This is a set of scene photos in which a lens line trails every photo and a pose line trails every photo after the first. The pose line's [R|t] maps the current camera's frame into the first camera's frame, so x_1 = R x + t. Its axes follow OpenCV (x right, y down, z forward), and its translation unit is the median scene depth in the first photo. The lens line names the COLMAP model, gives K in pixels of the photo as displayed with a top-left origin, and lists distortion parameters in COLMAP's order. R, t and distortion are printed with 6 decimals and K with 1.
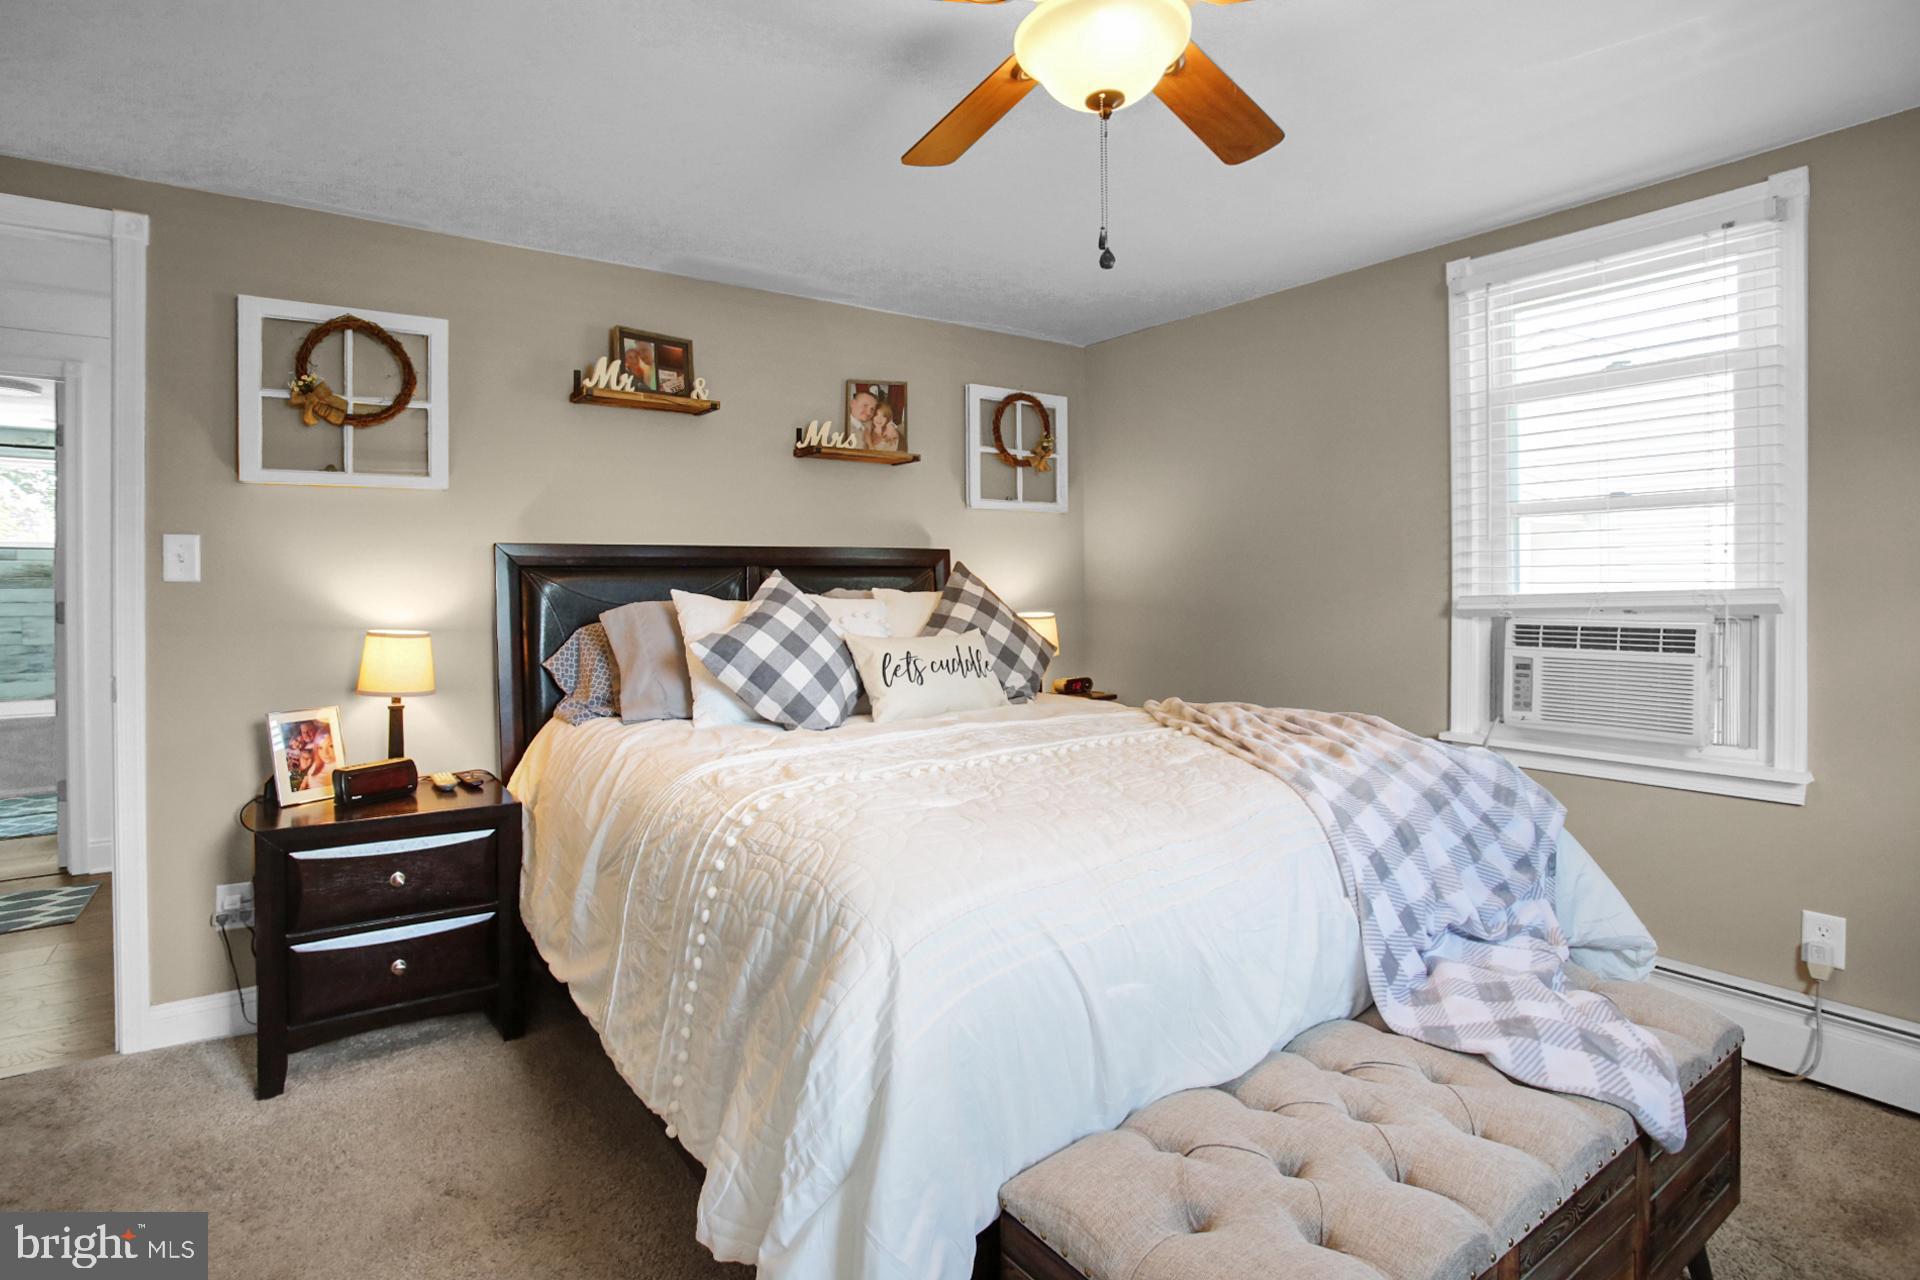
lens RADIAL K [[953.6, 0, 943.0], [0, 953.6, 622.0], [0, 0, 1]] dist [-0.069126, 0.026325]
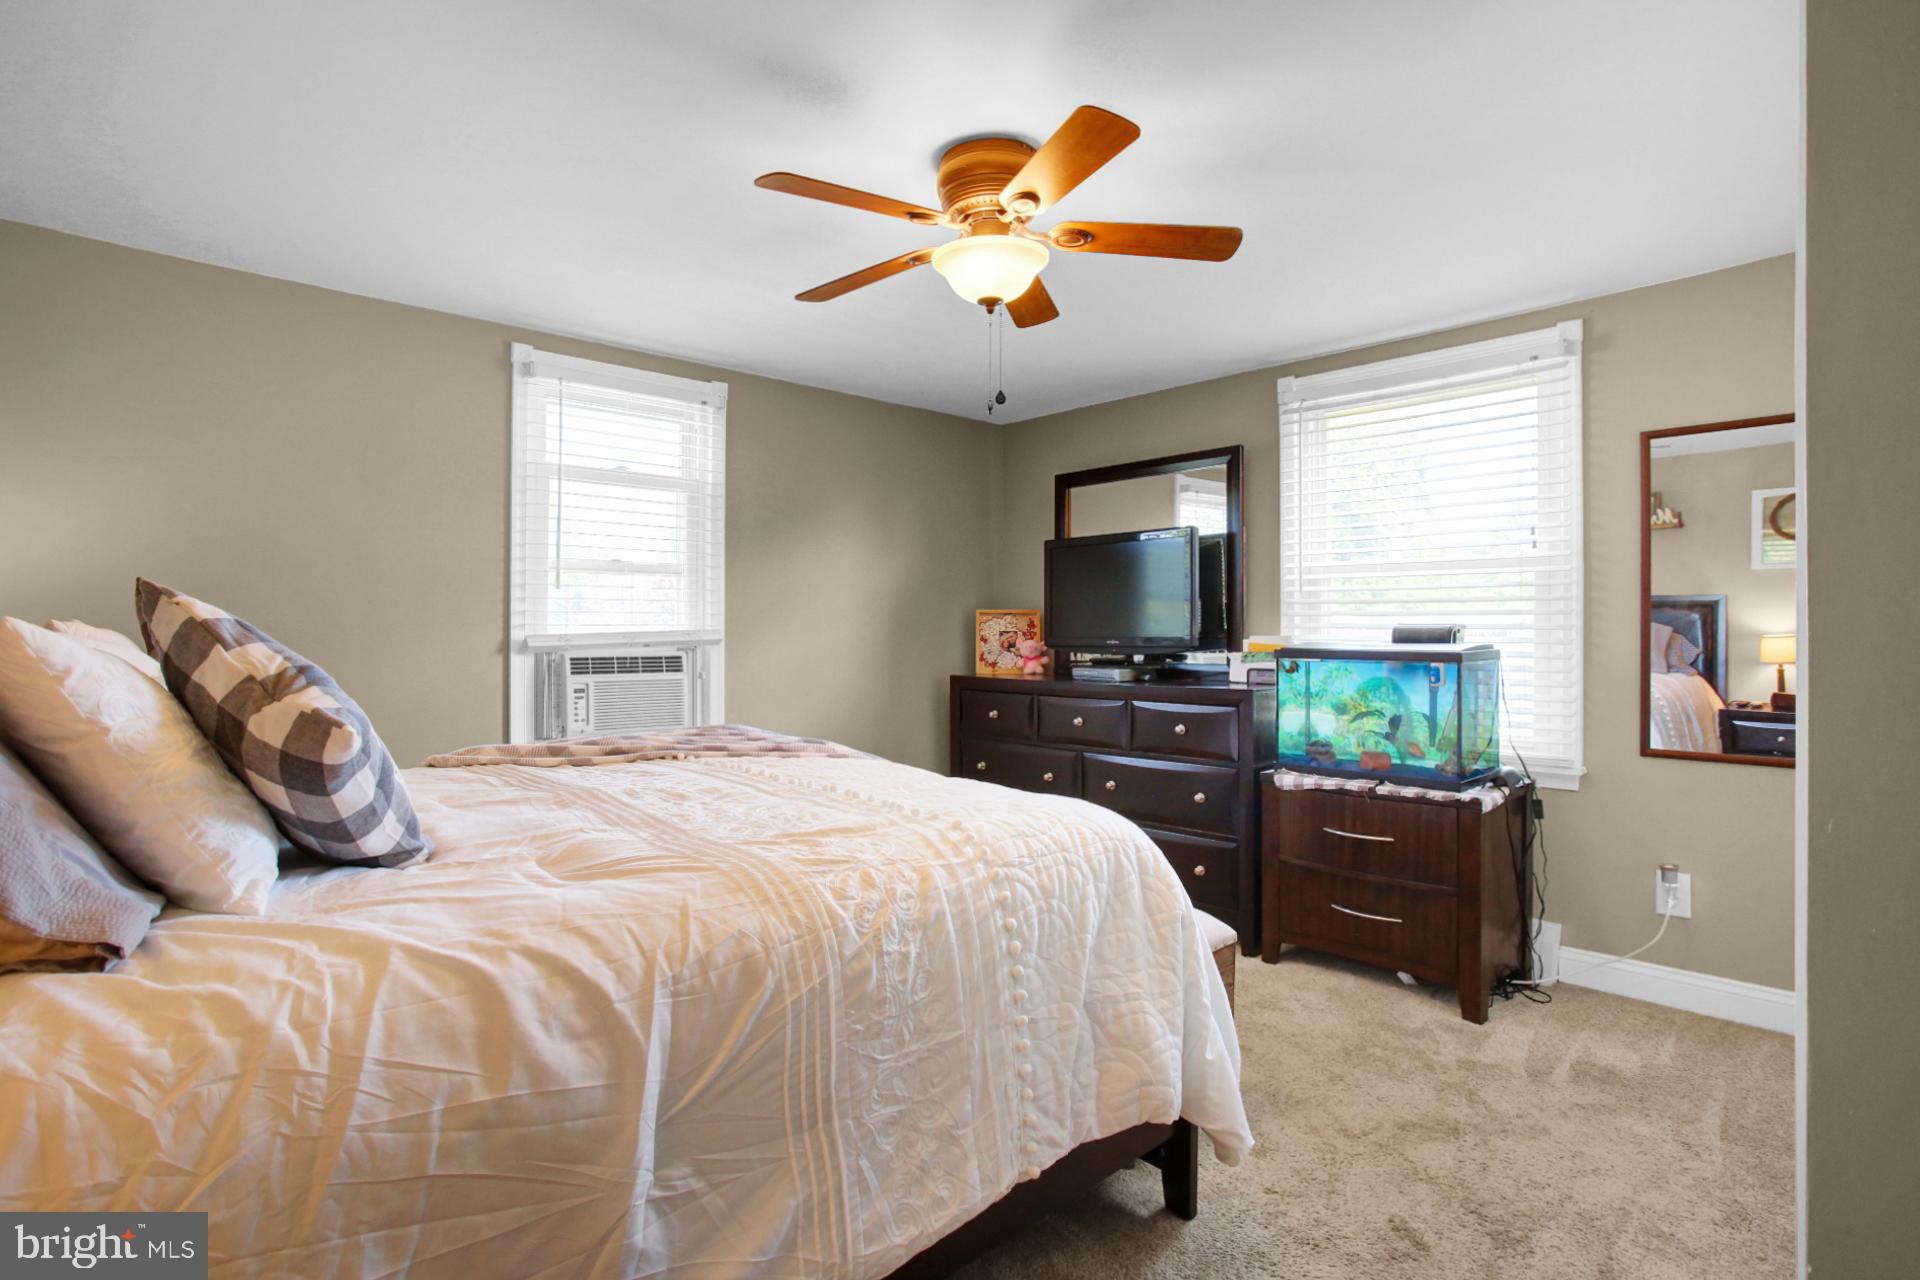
lens RADIAL K [[953.6, 0, 943.0], [0, 953.6, 622.0], [0, 0, 1]] dist [-0.069126, 0.026325]
pose [[-0.141179, 0.019175, 0.989798, -0.735713], [0.038202, 0.999173, -0.013908, -0.009215], [-0.989247, 0.035849, -0.141795, 0.723977]]
